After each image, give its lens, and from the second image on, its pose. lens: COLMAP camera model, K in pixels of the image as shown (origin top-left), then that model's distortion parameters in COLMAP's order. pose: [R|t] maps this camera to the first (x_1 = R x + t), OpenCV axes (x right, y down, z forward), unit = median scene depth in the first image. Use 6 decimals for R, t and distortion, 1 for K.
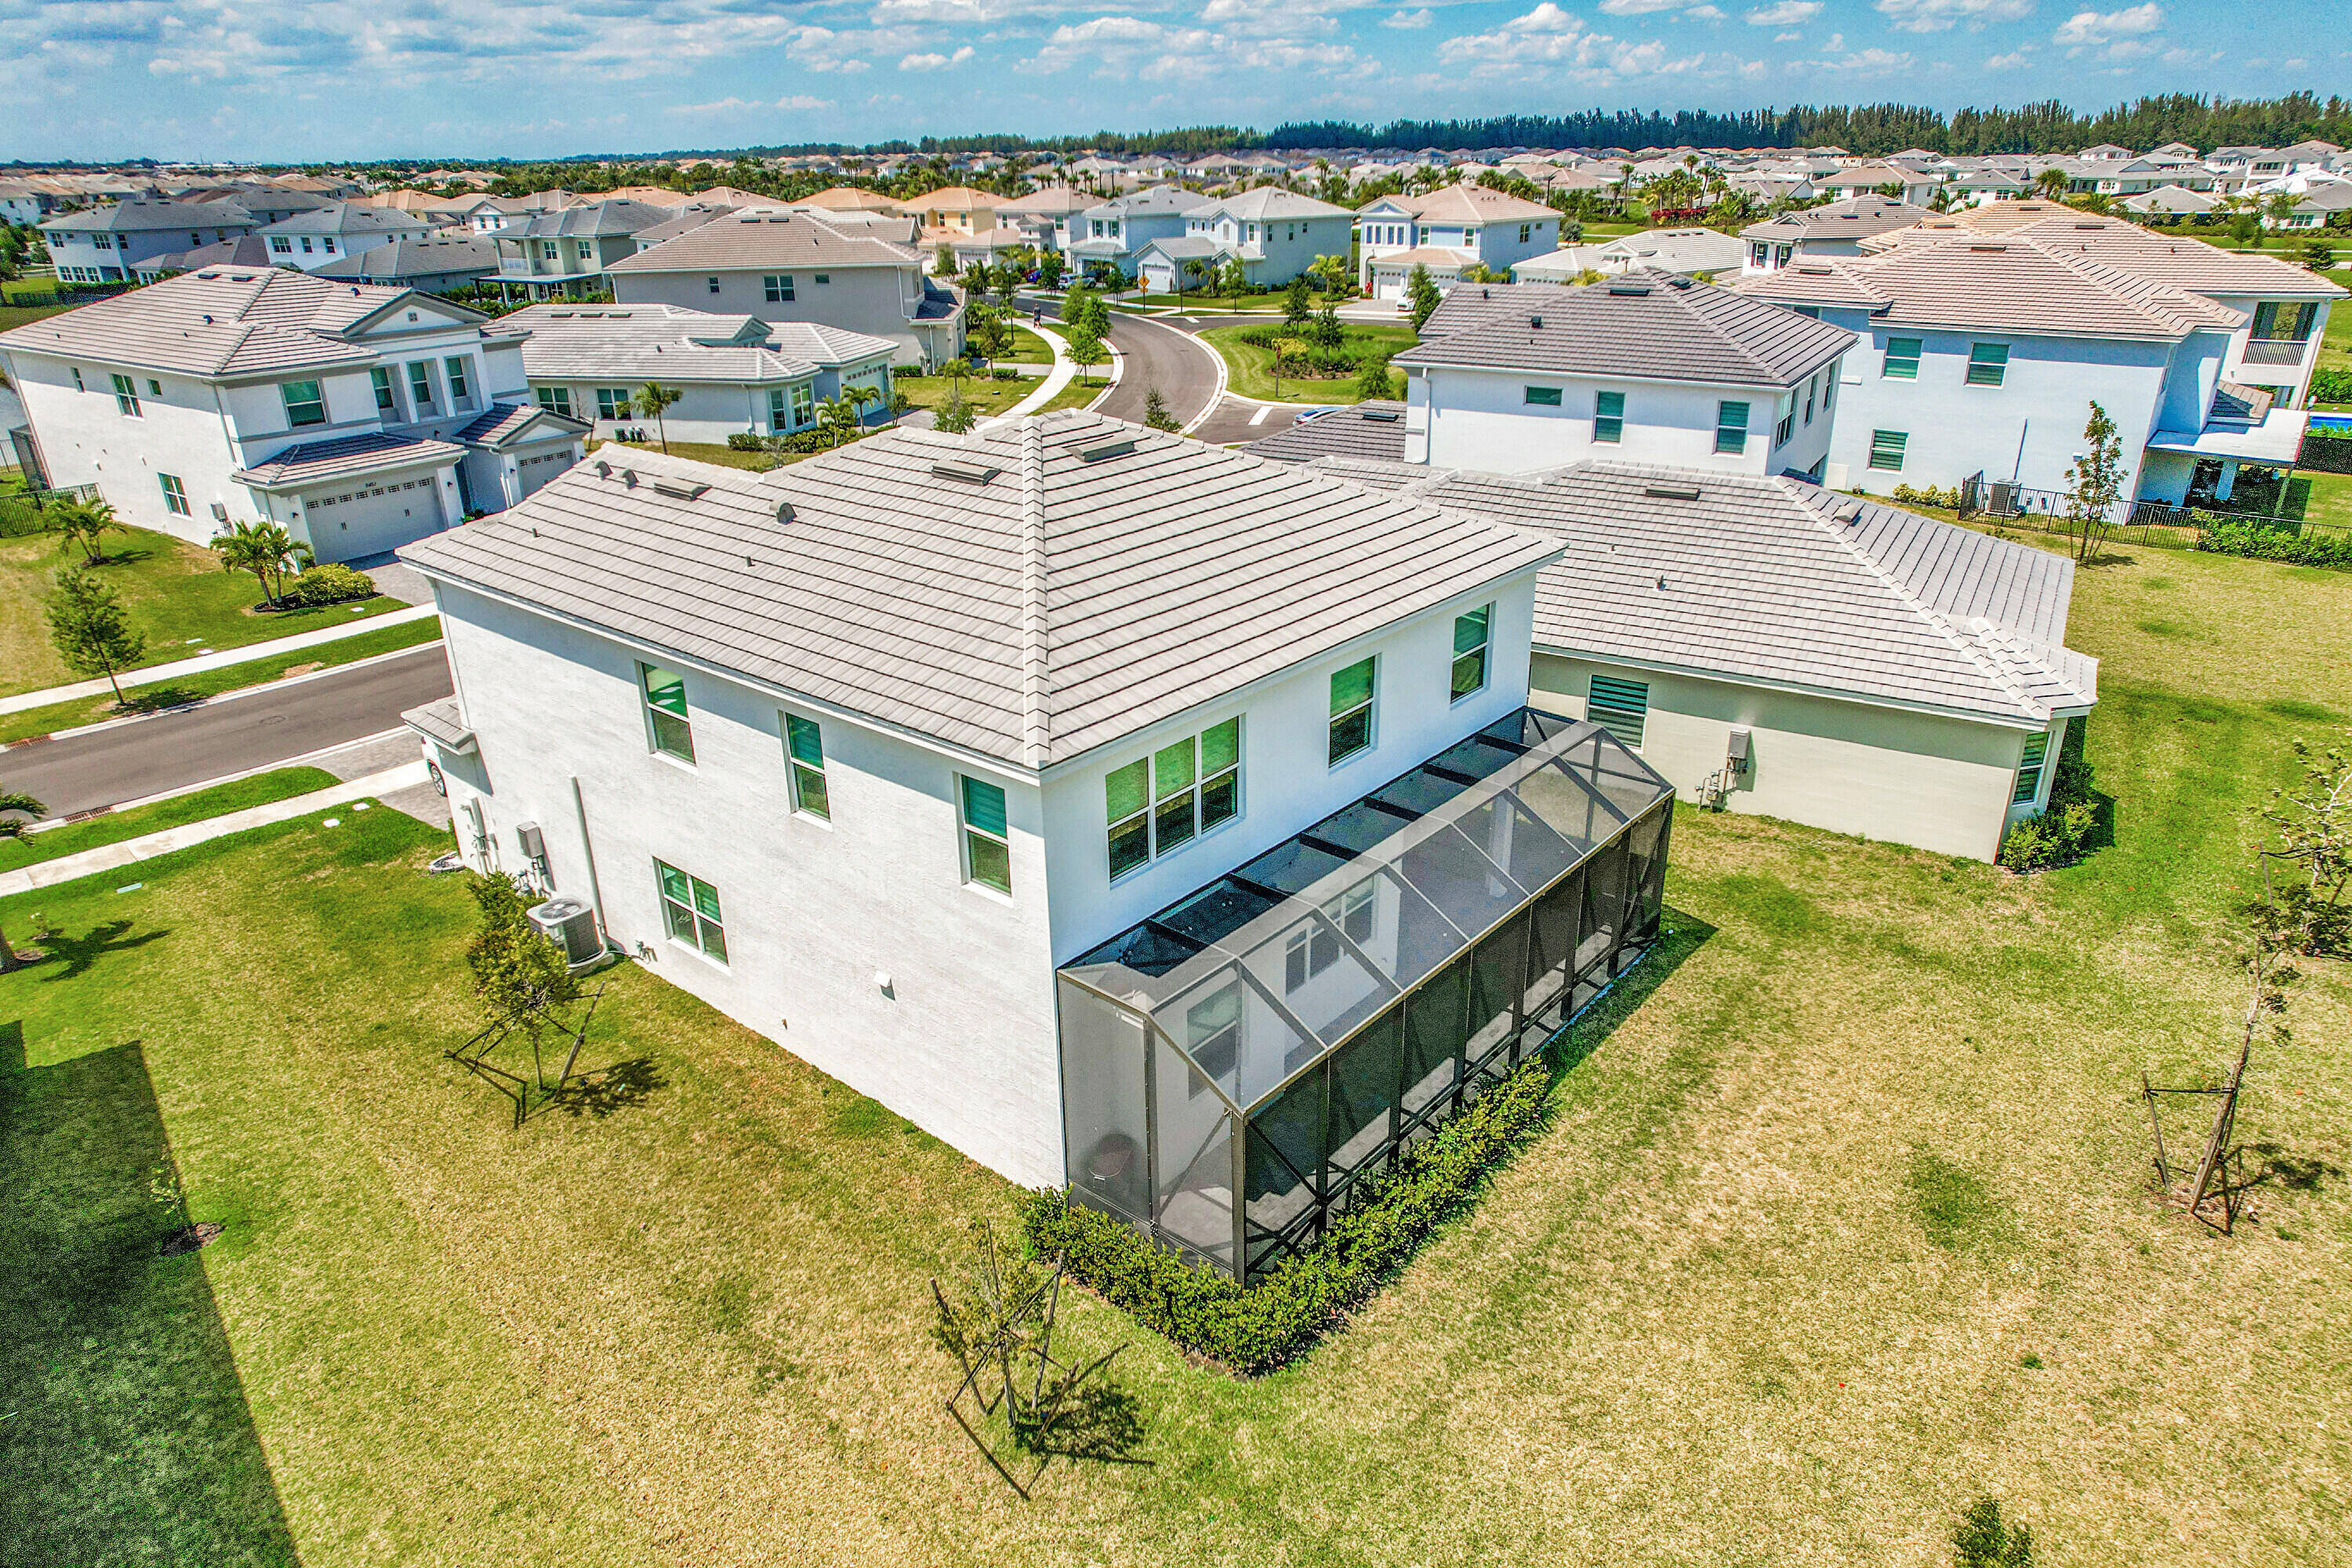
lens RADIAL K [[1497.6, 0, 1185.2], [0, 1497.6, 785.2], [0, 0, 1]] dist [-0.072348, 0.066534]
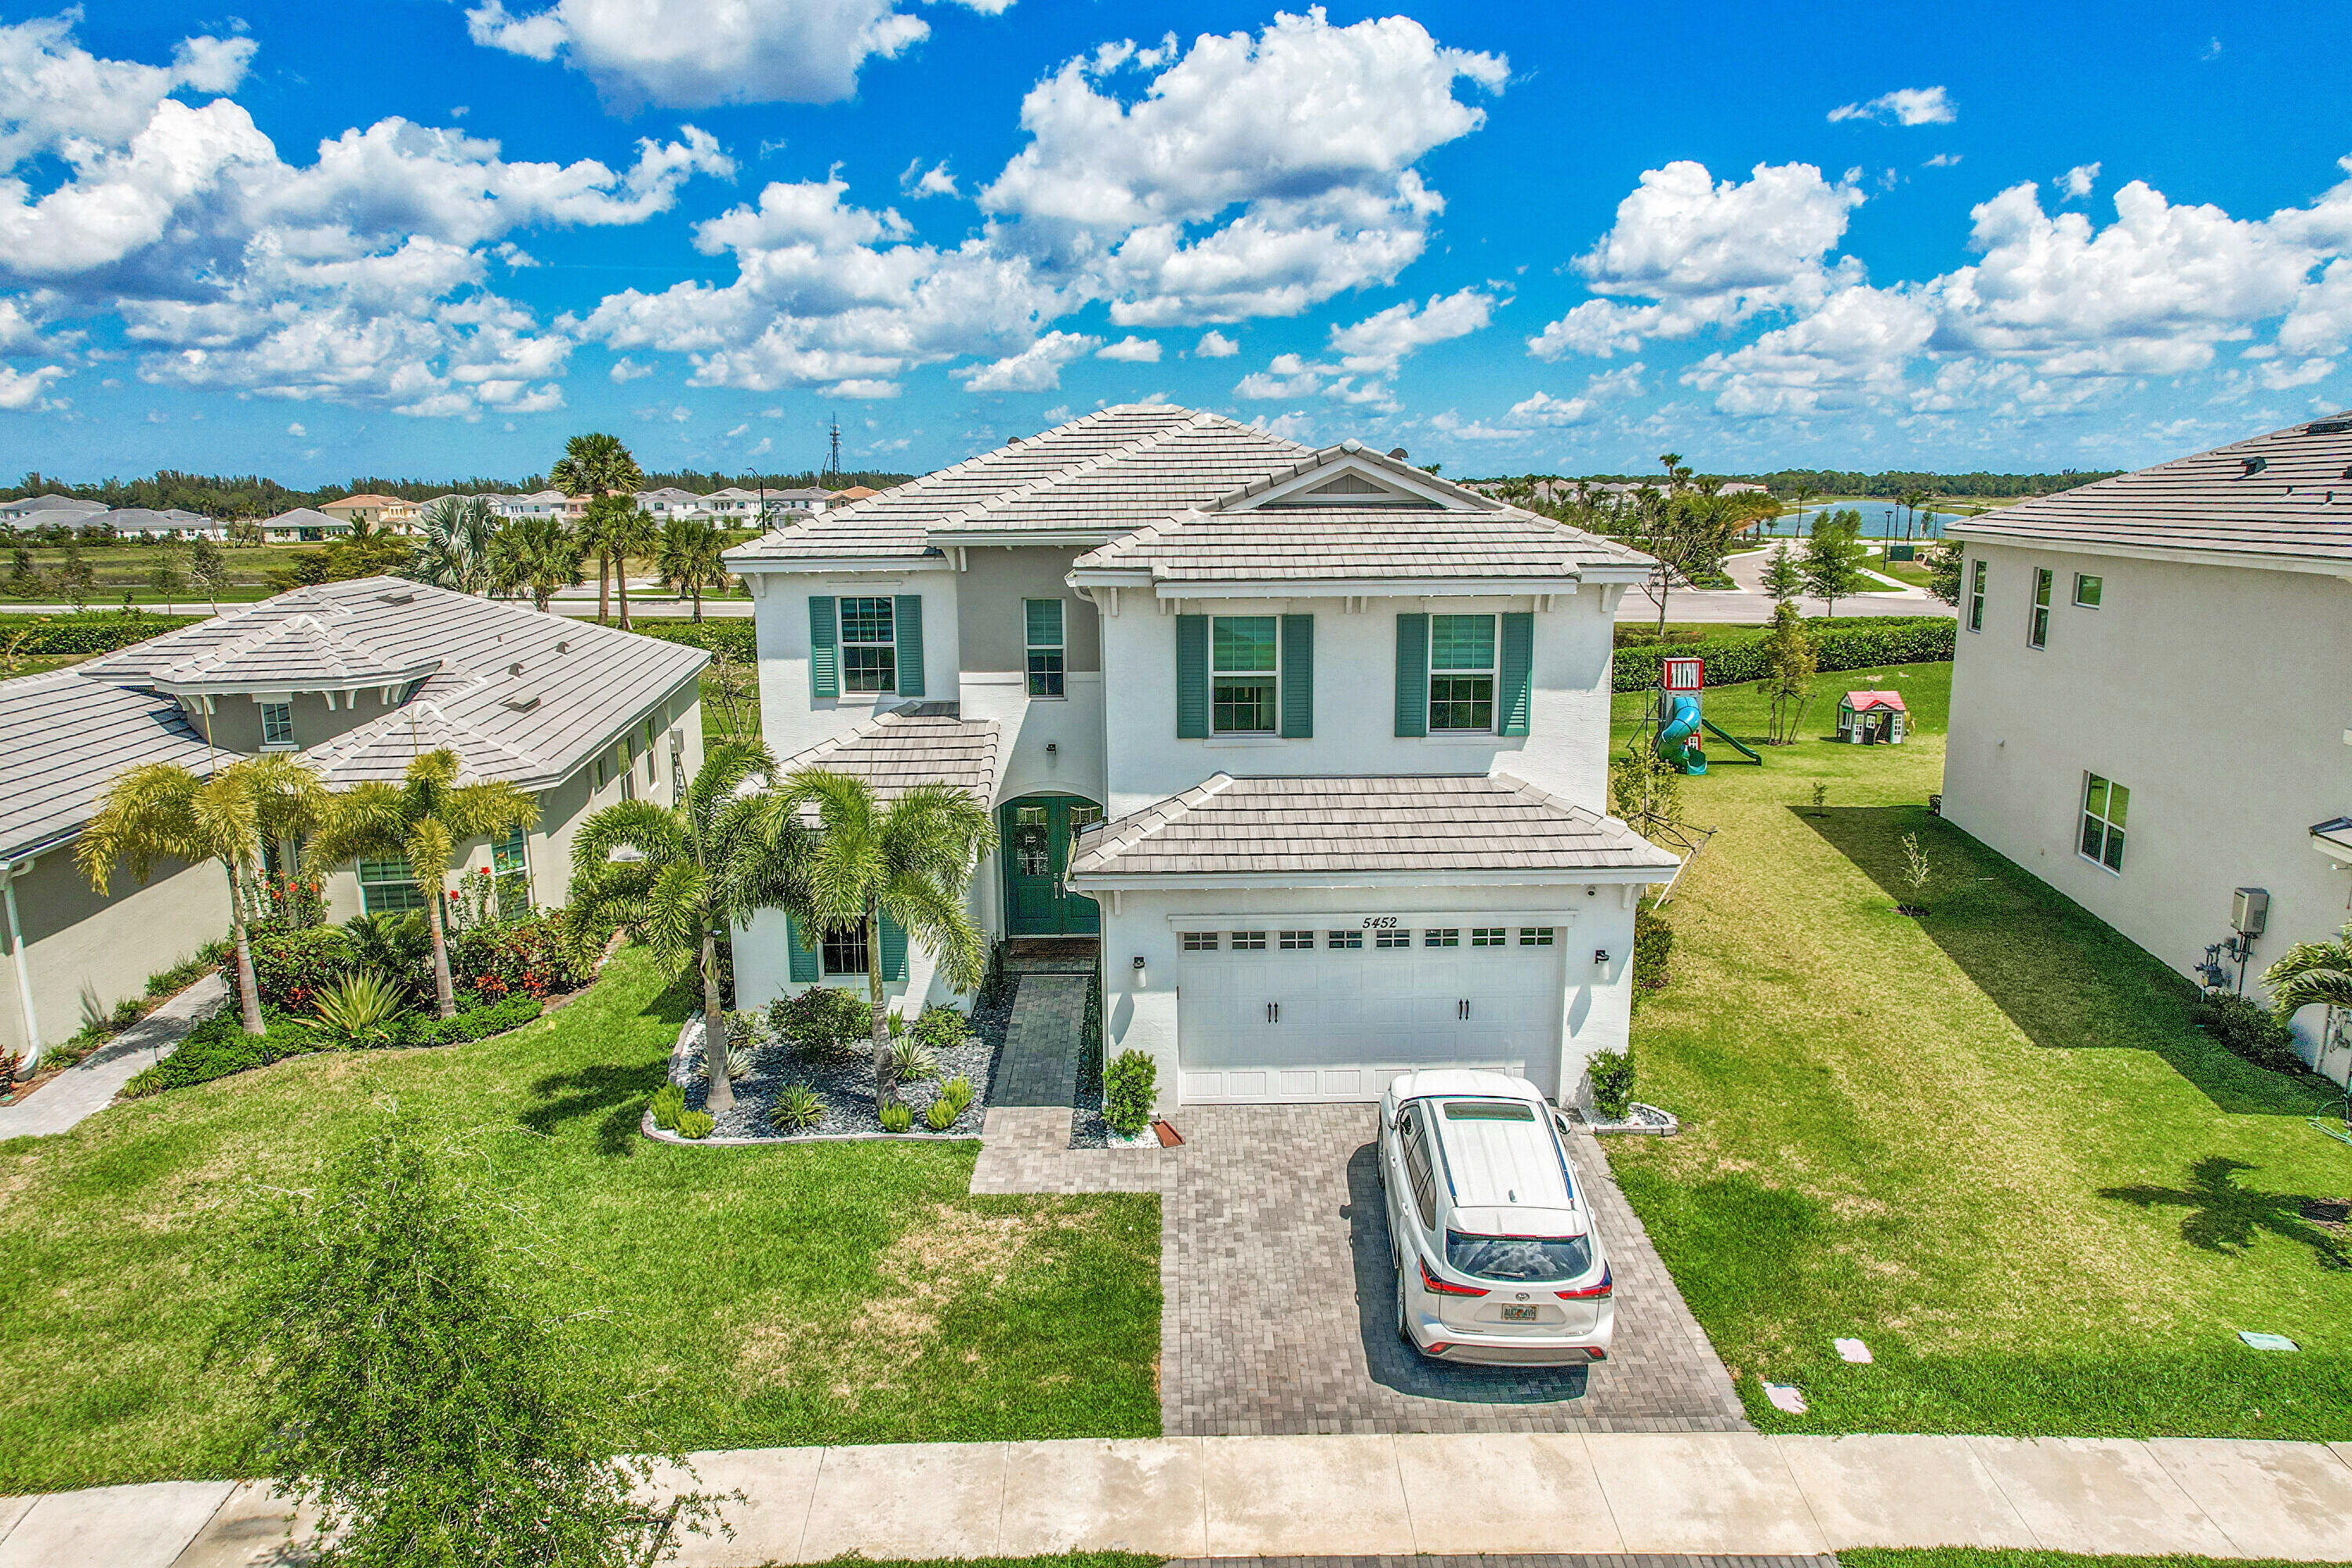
lens RADIAL K [[1497.6, 0, 1189.4], [0, 1497.6, 799.8], [0, 0, 1]] dist [-0.072348, 0.066534]
pose [[-0.654414, -0.131434, 0.744626, -0.443094], [0.317831, 0.845742, 0.428607, -0.206259], [-0.686095, 0.517151, -0.511692, 0.748496]]
